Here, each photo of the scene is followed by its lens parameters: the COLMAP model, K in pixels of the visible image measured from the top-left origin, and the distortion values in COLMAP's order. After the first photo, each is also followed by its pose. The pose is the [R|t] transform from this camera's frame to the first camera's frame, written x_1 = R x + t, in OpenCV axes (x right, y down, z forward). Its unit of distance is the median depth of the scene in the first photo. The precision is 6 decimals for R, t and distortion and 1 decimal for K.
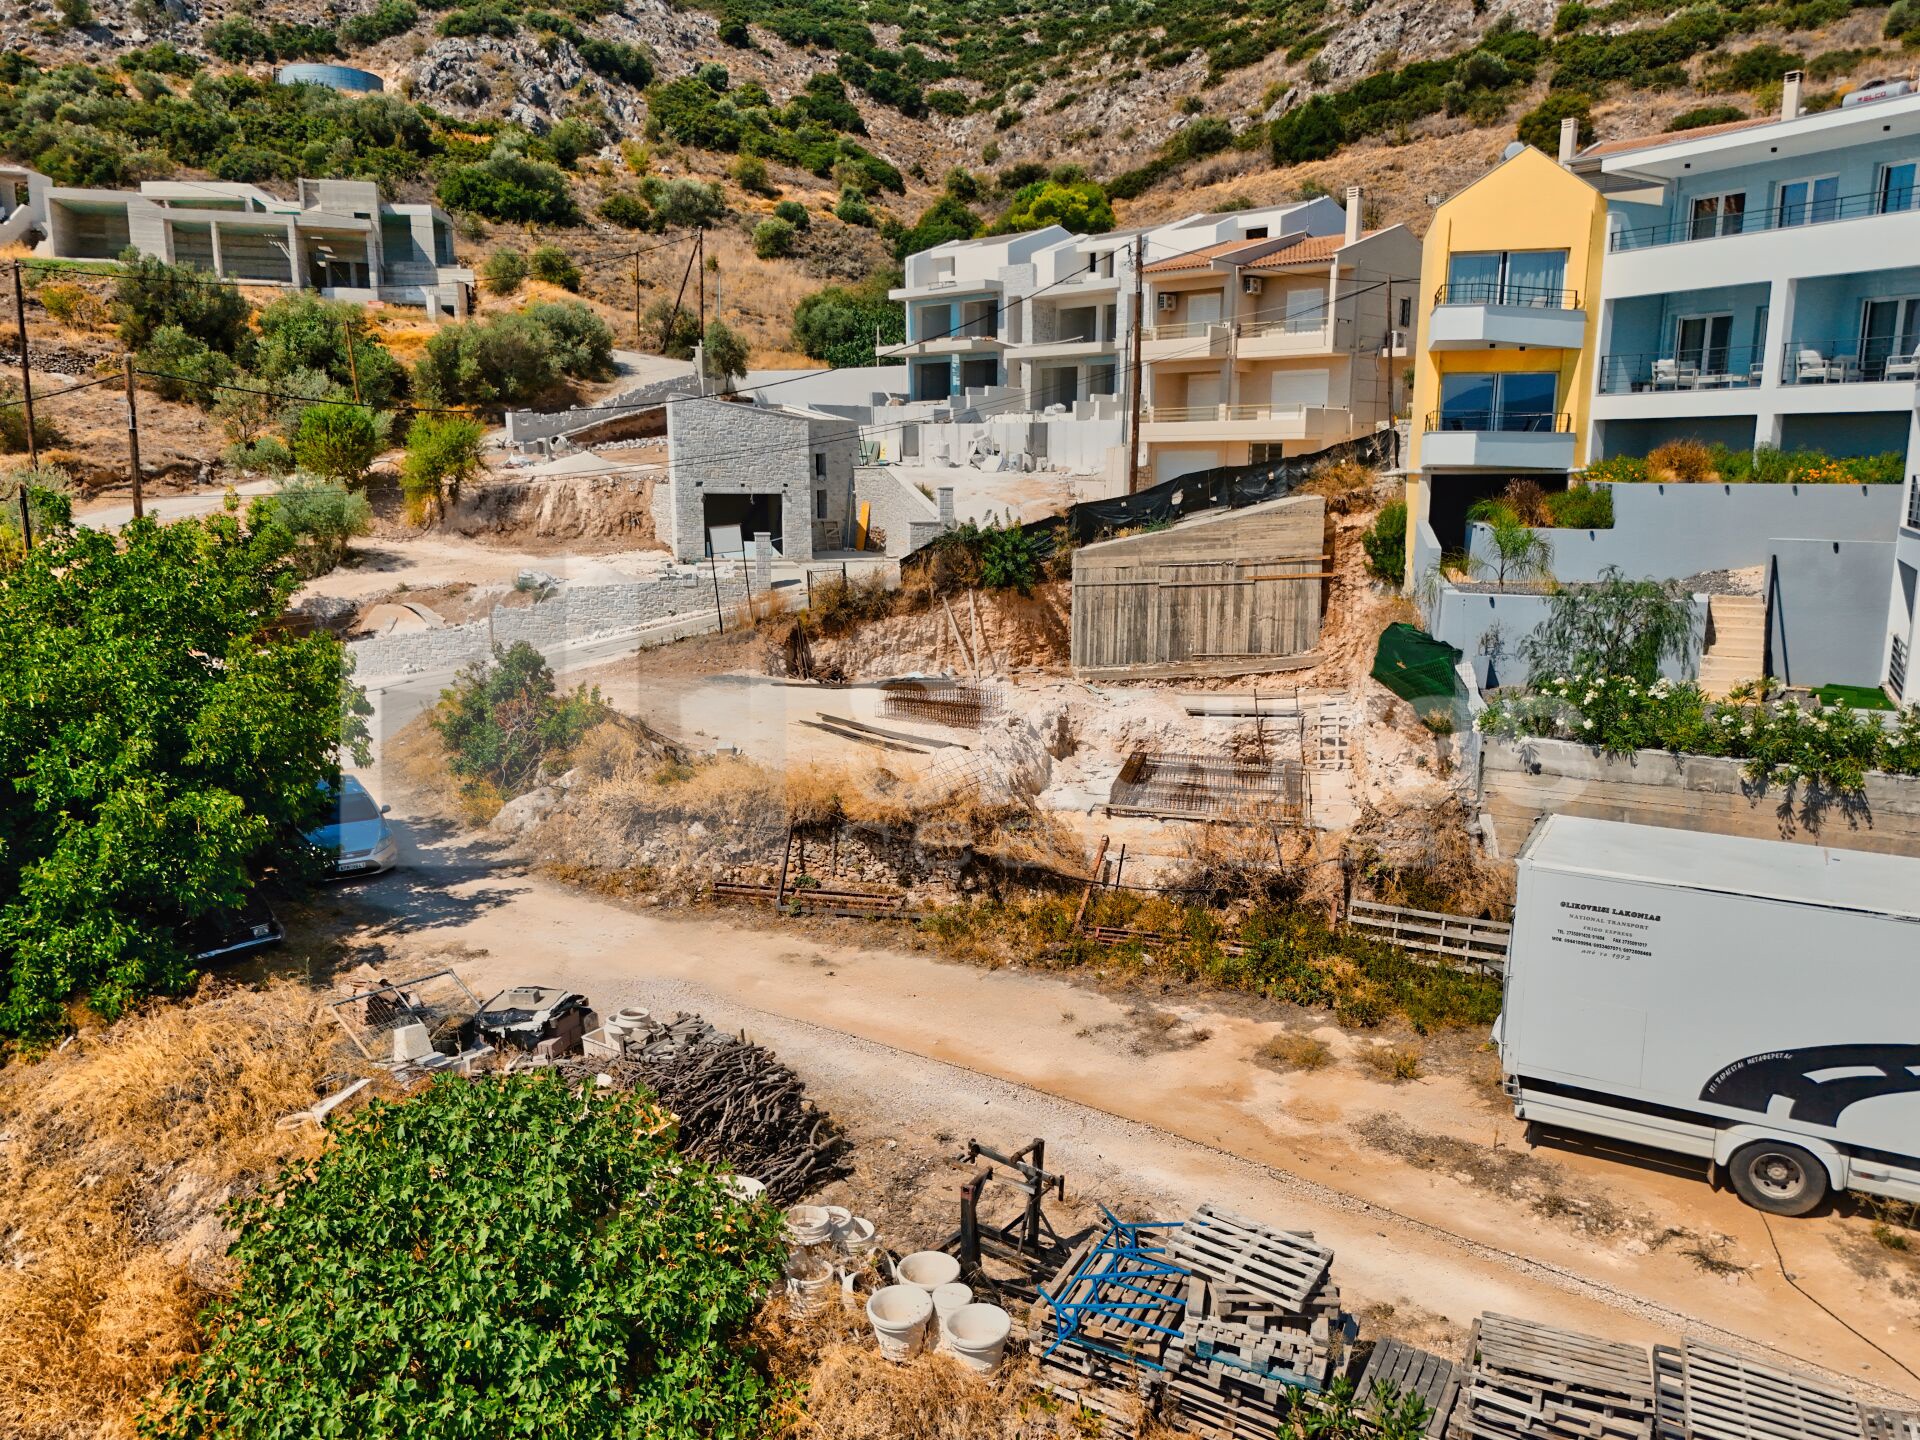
lens RADIAL K [[1422.7, 0, 954.0], [0, 1422.7, 712.5], [0, 0, 1]] dist [0.069278, -0.062843]
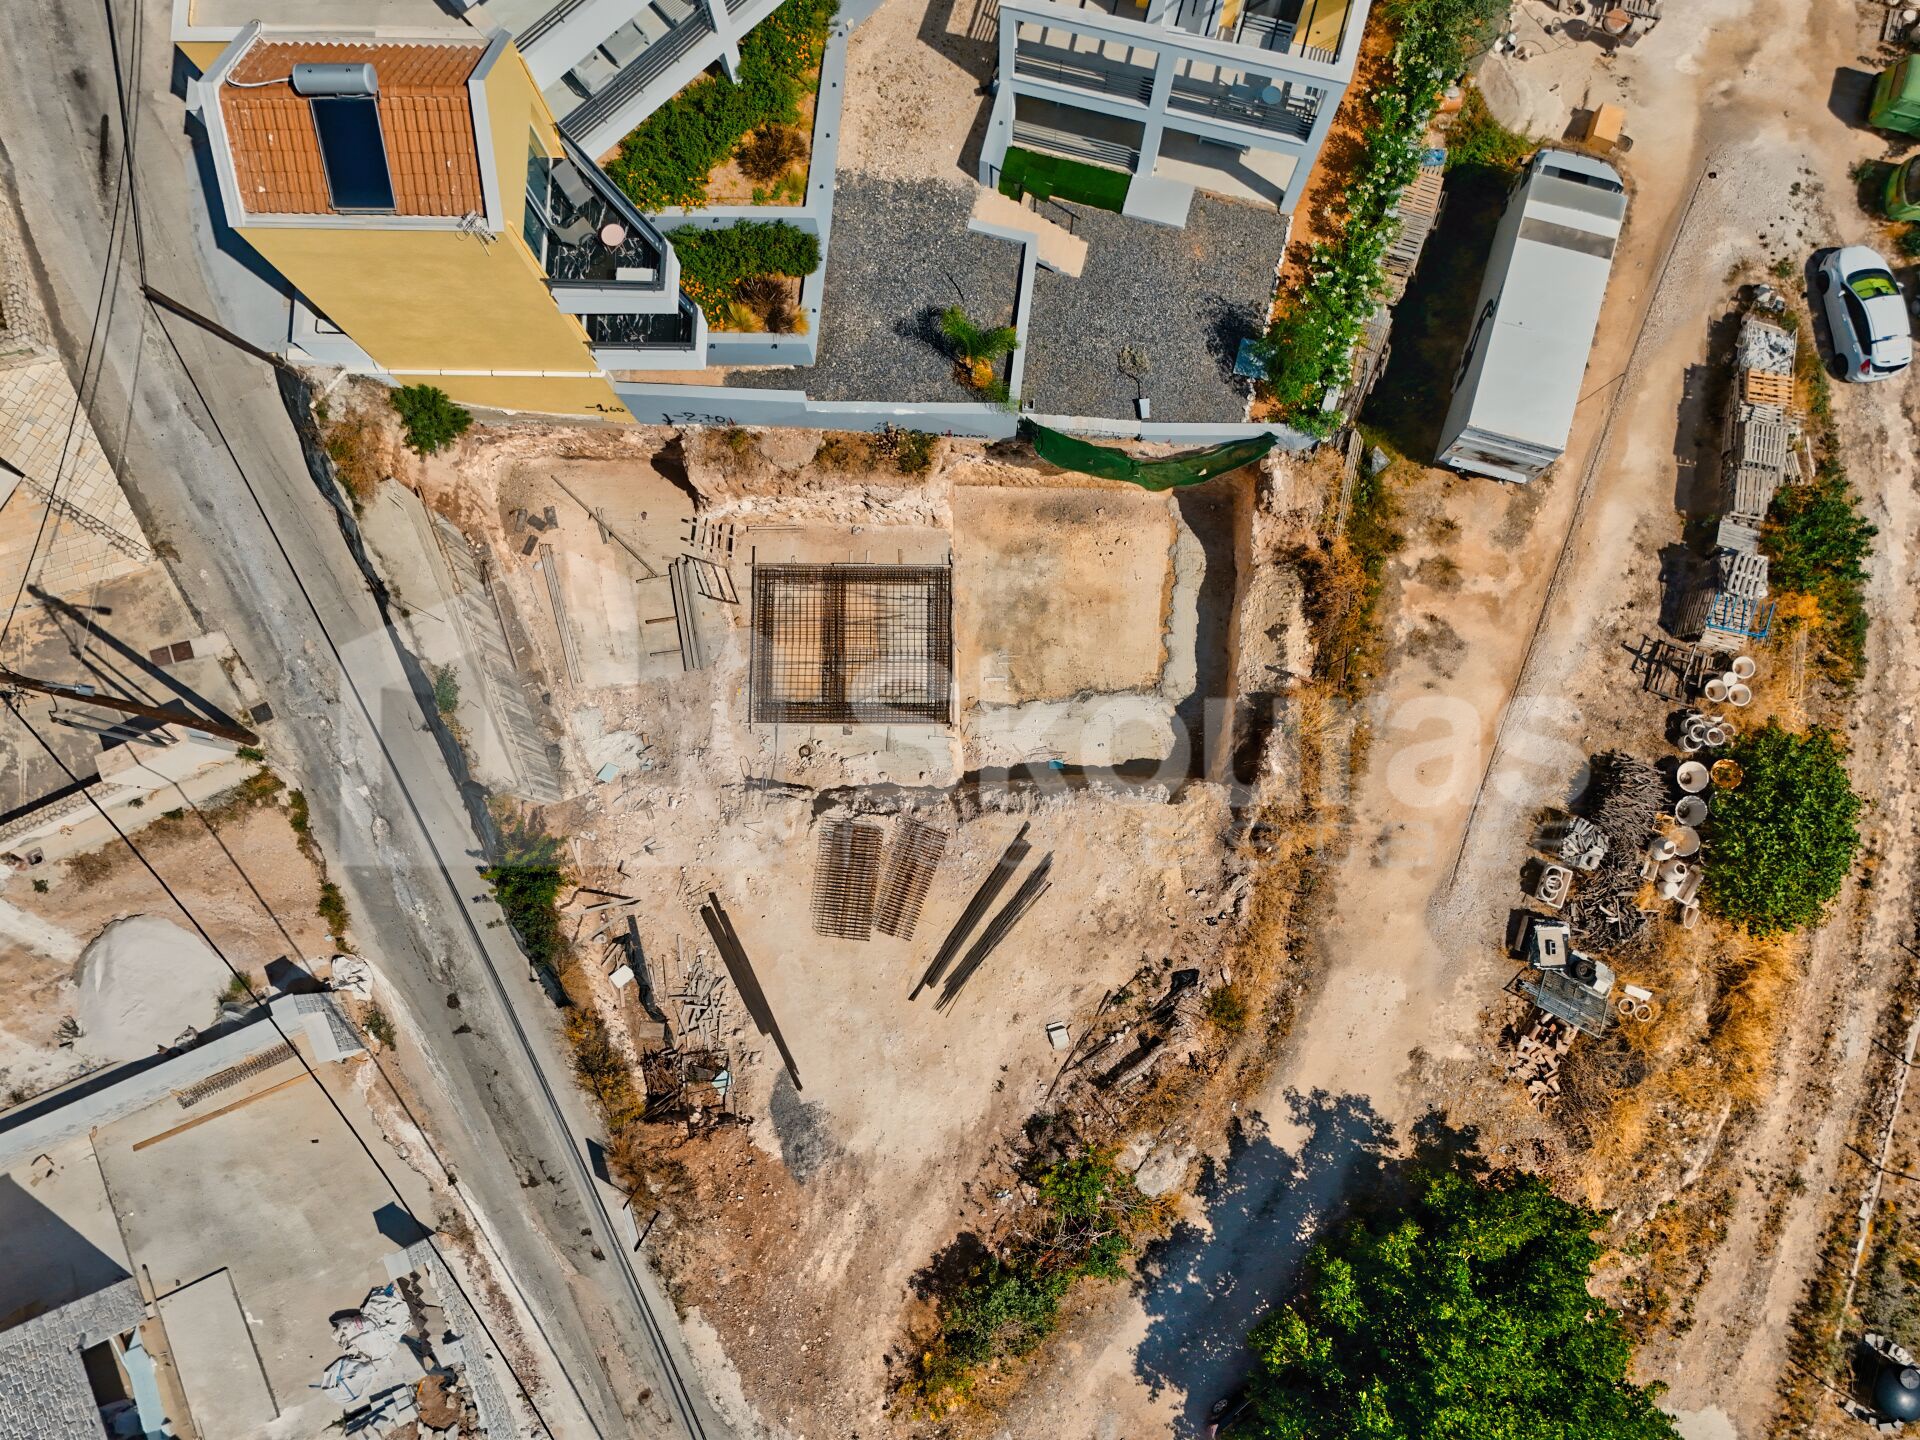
lens RADIAL K [[1422.7, 0, 969.4], [0, 1422.7, 715.4], [0, 0, 1]] dist [0.069278, -0.062843]
pose [[-0.222038, -0.964571, 0.142483, -0.036533], [0.189327, 0.100698, 0.976737, -0.686319], [-0.956480, 0.243848, 0.160260, 0.499988]]
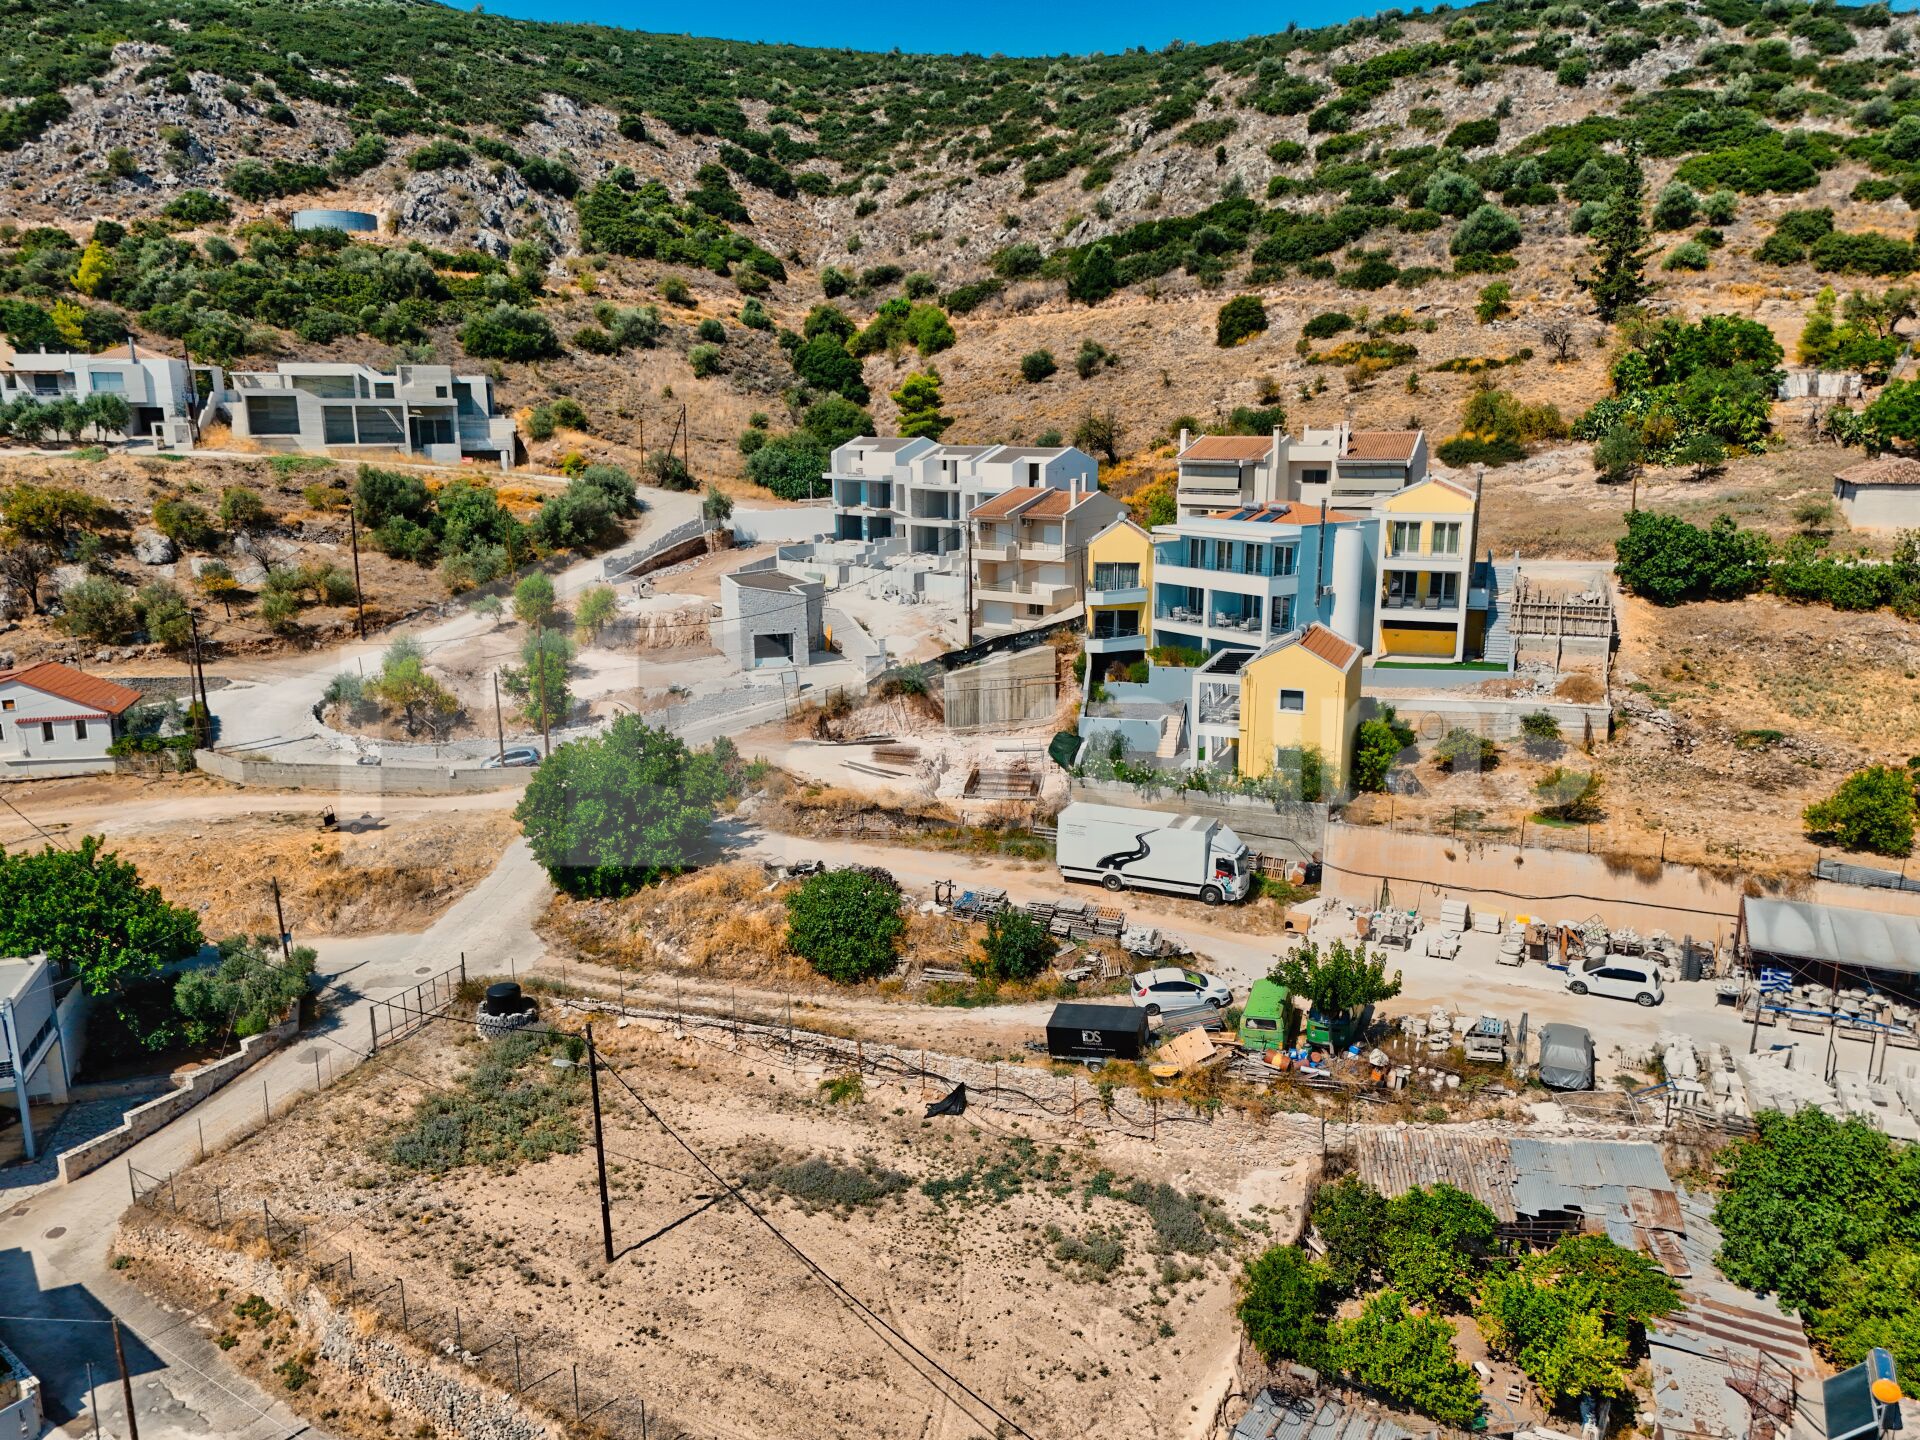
lens RADIAL K [[1422.7, 0, 952.3], [0, 1422.7, 721.8], [0, 0, 1]] dist [0.069278, -0.062843]
pose [[0.994410, -0.033540, 0.100117, -0.103714], [0.028988, 0.998494, 0.046580, -0.117401], [-0.101529, -0.043417, 0.993885, -0.976847]]
